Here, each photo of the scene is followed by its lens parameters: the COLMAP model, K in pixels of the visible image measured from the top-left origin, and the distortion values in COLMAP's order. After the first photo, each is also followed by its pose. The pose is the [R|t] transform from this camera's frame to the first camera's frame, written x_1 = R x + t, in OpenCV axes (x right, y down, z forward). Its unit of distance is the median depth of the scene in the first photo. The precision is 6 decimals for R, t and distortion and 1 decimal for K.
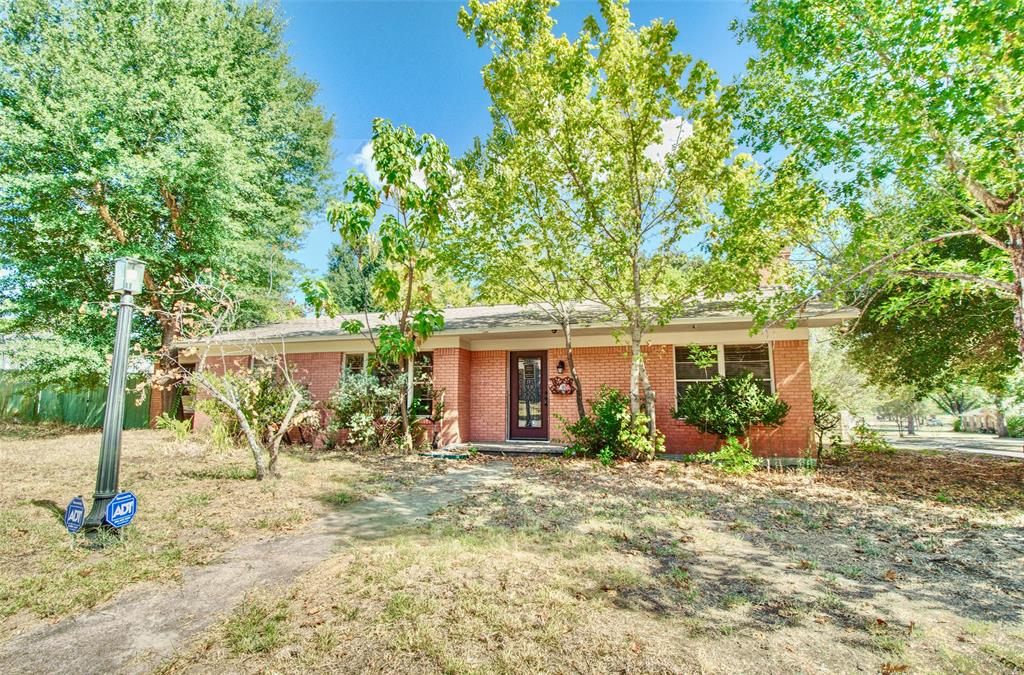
lens RADIAL K [[450.1, 0, 505.7], [0, 450.1, 336.3], [0, 0, 1]] dist [-0.000246, -0.000307]
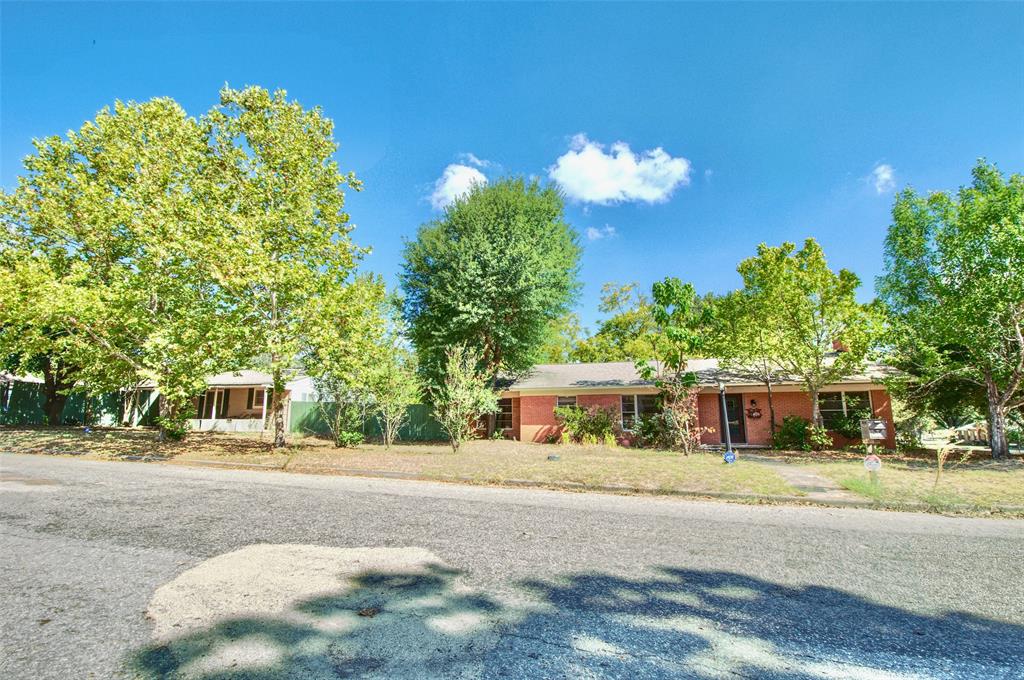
lens RADIAL K [[432.2, 0, 515.1], [0, 432.2, 346.4], [0, 0, 1]] dist [-0.027657, -0.000355]
pose [[0.999828, -0.008008, -0.016748, -0.852494], [0.007534, 0.999576, -0.028140, -0.126162], [0.016967, 0.028009, 0.999464, -0.804709]]
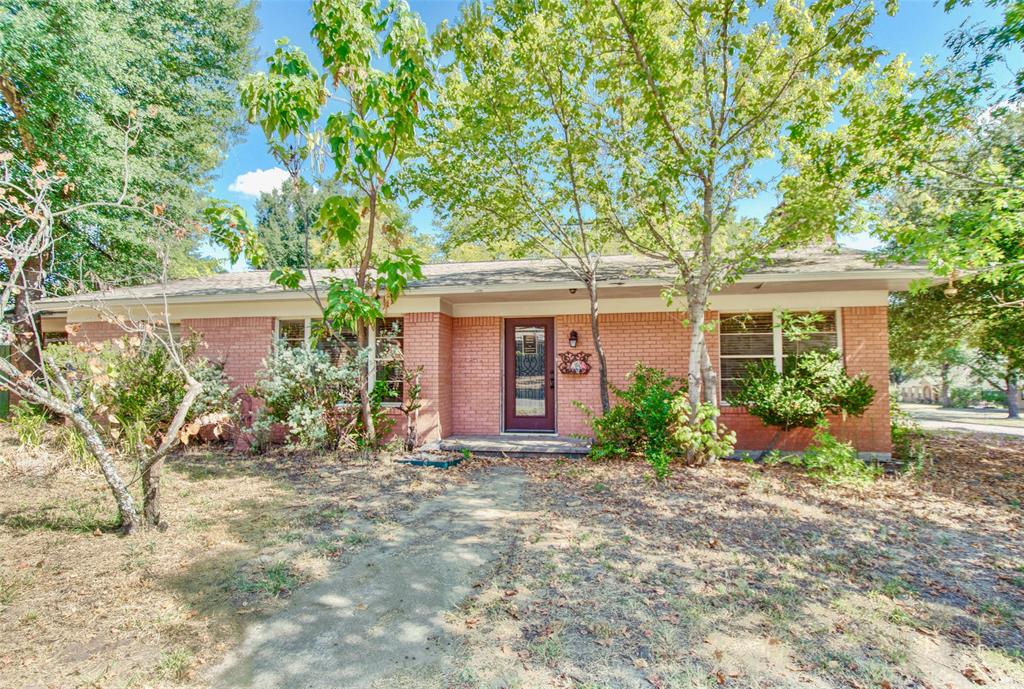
lens RADIAL K [[475.5, 0, 512.0], [0, 475.5, 344.5], [0, 0, 1]] dist [0.013917, -0.026439]
pose [[0.993978, 0.002447, 0.109551, -0.073181], [-0.011210, 0.996776, 0.079445, 0.015183], [-0.109004, -0.080195, 0.990801, 0.217217]]
